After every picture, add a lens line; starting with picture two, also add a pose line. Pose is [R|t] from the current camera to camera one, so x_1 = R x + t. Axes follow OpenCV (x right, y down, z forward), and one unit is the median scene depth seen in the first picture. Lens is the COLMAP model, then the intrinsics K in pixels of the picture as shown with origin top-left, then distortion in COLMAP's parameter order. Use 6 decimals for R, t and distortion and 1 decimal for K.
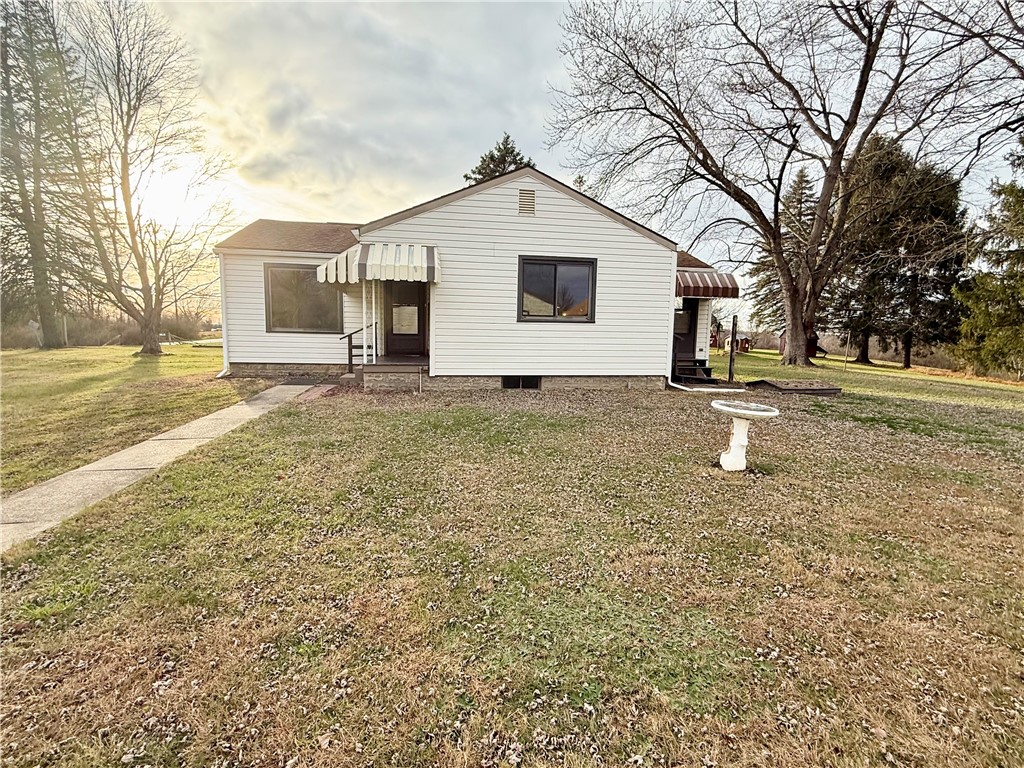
lens RADIAL K [[485.1, 0, 513.4], [0, 485.1, 383.4], [0, 0, 1]] dist [0.000159, -0.000251]
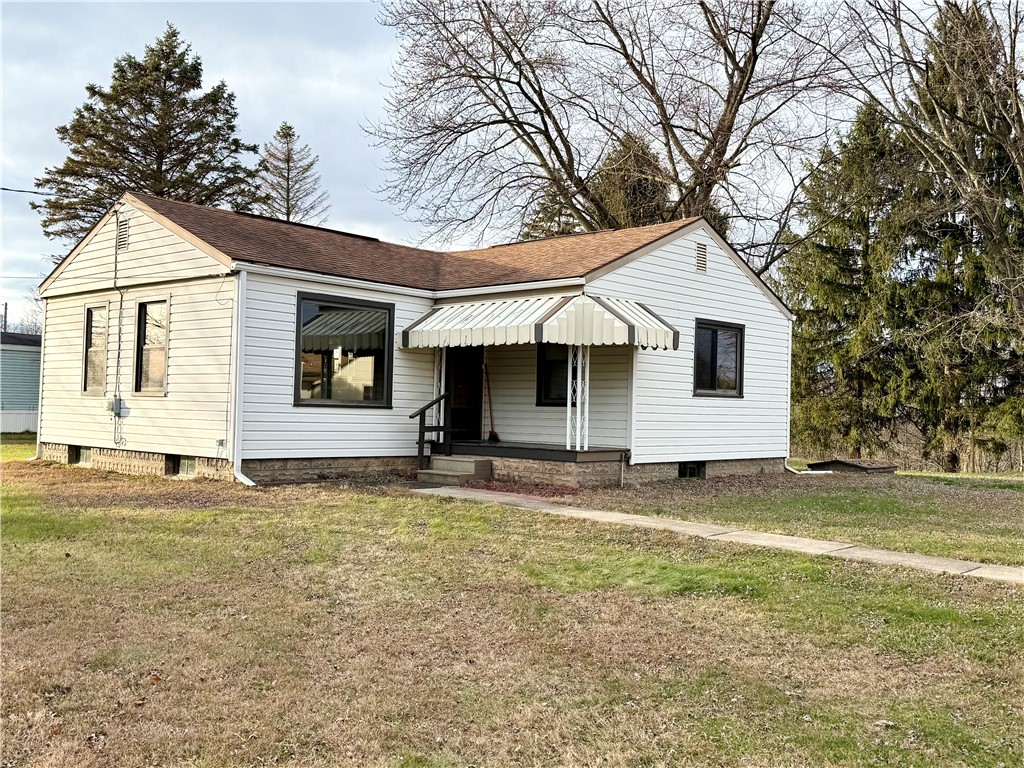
lens RADIAL K [[983.6, 0, 518.7], [0, 983.6, 378.9], [0, 0, 1]] dist [0.072667, 0.000000]
pose [[0.787410, 0.019861, 0.616110, -1.234170], [0.055846, 0.993072, -0.103386, 0.001817], [-0.613895, 0.115814, 0.780845, -0.134737]]
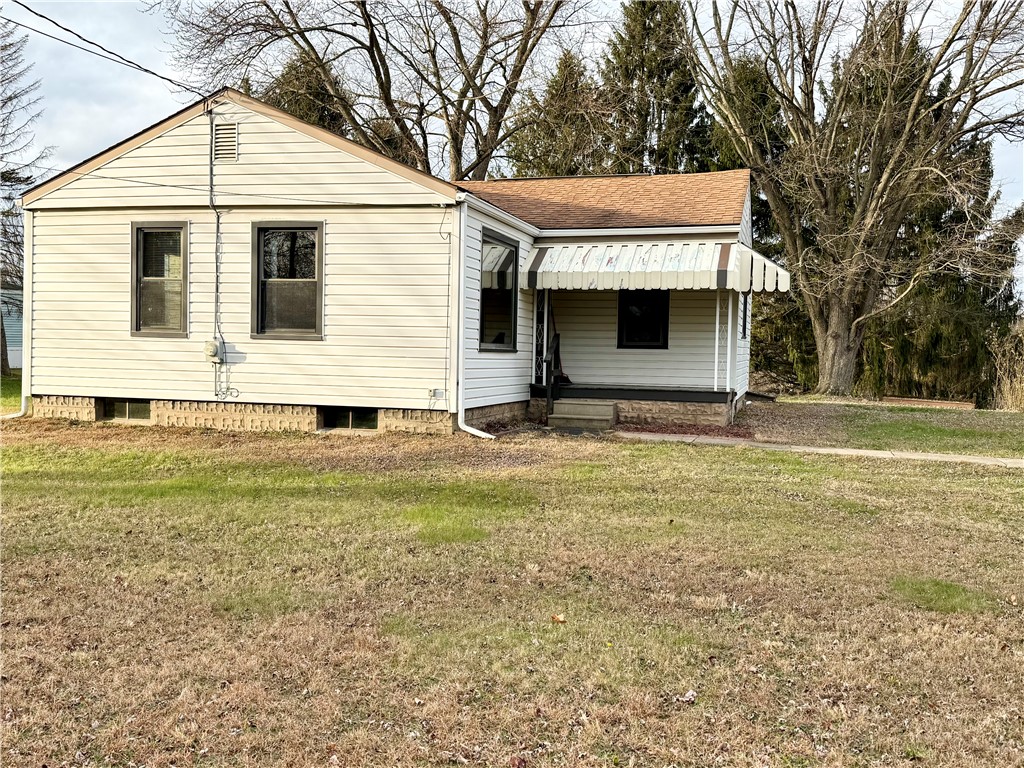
lens RADIAL K [[983.6, 0, 520.5], [0, 983.6, 391.7], [0, 0, 1]] dist [0.072667, 0.000000]
pose [[0.435979, -0.047389, 0.898708, -1.766770], [0.082721, 0.996495, 0.012416, -0.081656], [-0.896147, 0.068929, 0.438371, 0.552944]]
